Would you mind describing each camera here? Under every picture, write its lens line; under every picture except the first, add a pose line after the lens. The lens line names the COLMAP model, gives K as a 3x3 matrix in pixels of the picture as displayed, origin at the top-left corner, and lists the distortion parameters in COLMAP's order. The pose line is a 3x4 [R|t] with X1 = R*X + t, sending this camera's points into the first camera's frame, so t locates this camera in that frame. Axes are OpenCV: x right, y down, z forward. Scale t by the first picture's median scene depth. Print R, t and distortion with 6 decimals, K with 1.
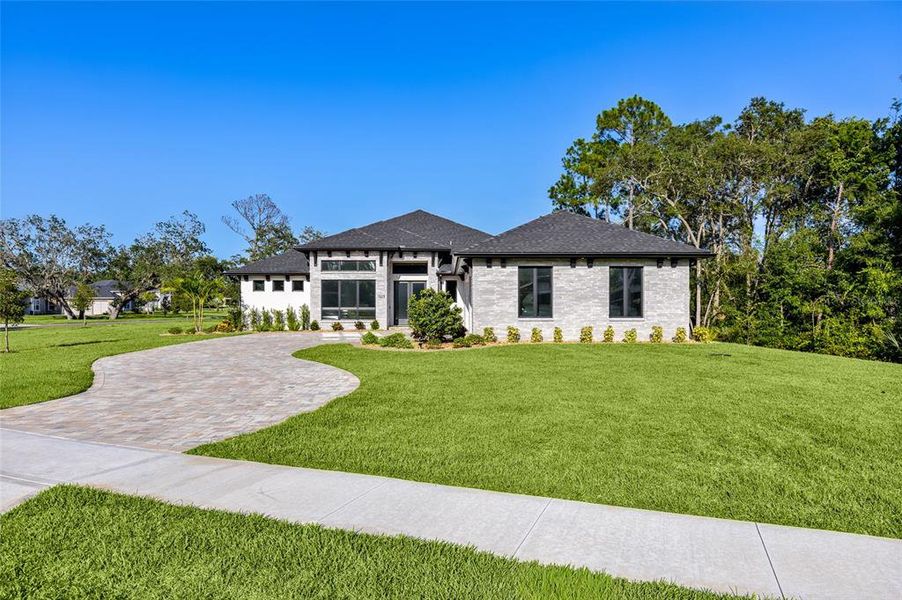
lens RADIAL K [[591.7, 0, 451.0], [0, 591.7, 300.0], [0, 0, 1]] dist [-0.002589, -0.000745]
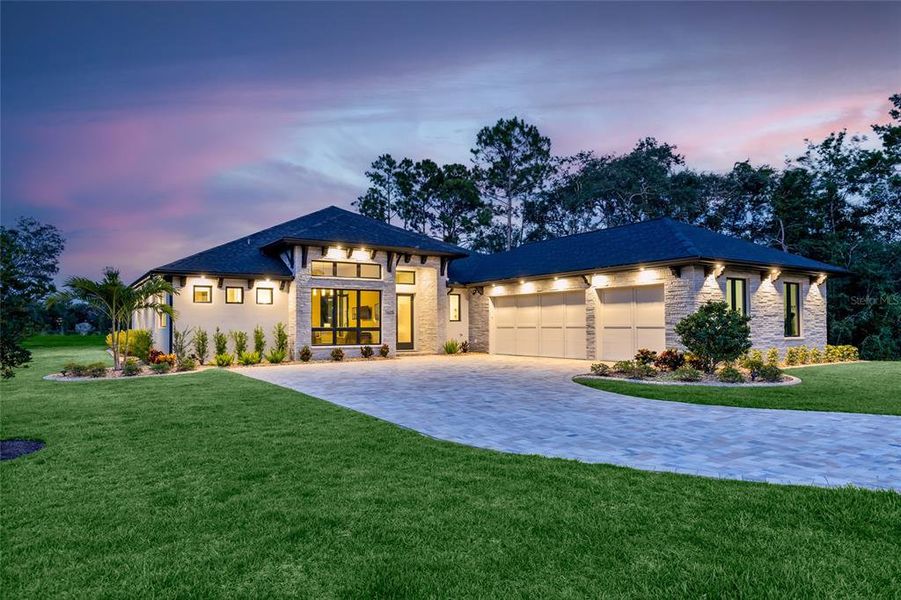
lens RADIAL K [[578.7, 0, 446.8], [0, 578.7, 303.0], [0, 0, 1]] dist [-0.002848, 0.000848]
pose [[0.845384, 0.018845, 0.533827, -0.446264], [-0.002041, 0.999484, -0.032051, 0.005084], [-0.534156, 0.026006, 0.844986, 0.341918]]
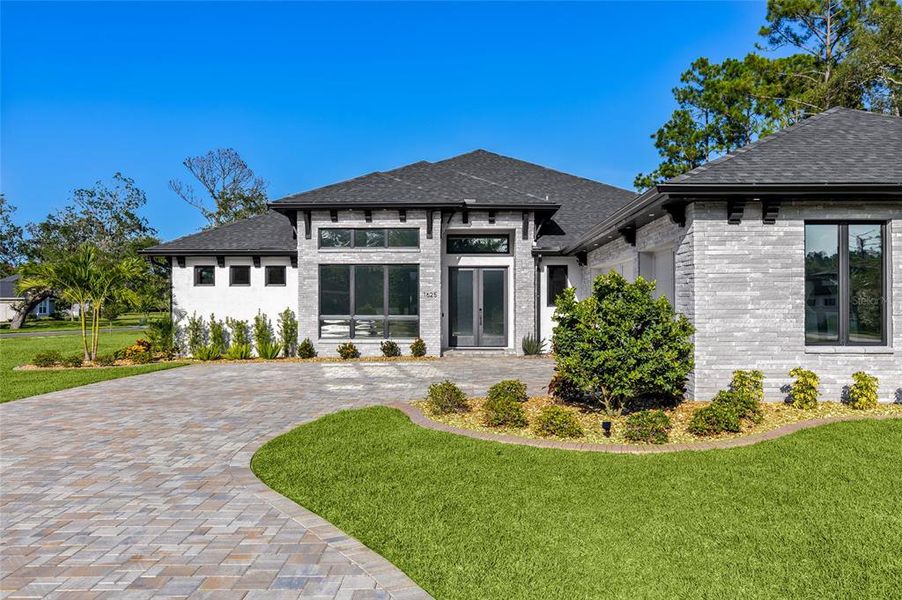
lens RADIAL K [[763.9, 0, 451.0], [0, 763.9, 300.0], [0, 0, 1]] dist [0.006426, 0.004032]
pose [[0.999495, -0.000140, -0.031792, -0.076570], [0.000102, 0.999999, -0.001213, -0.000571], [0.031792, 0.001209, 0.999494, 0.308237]]
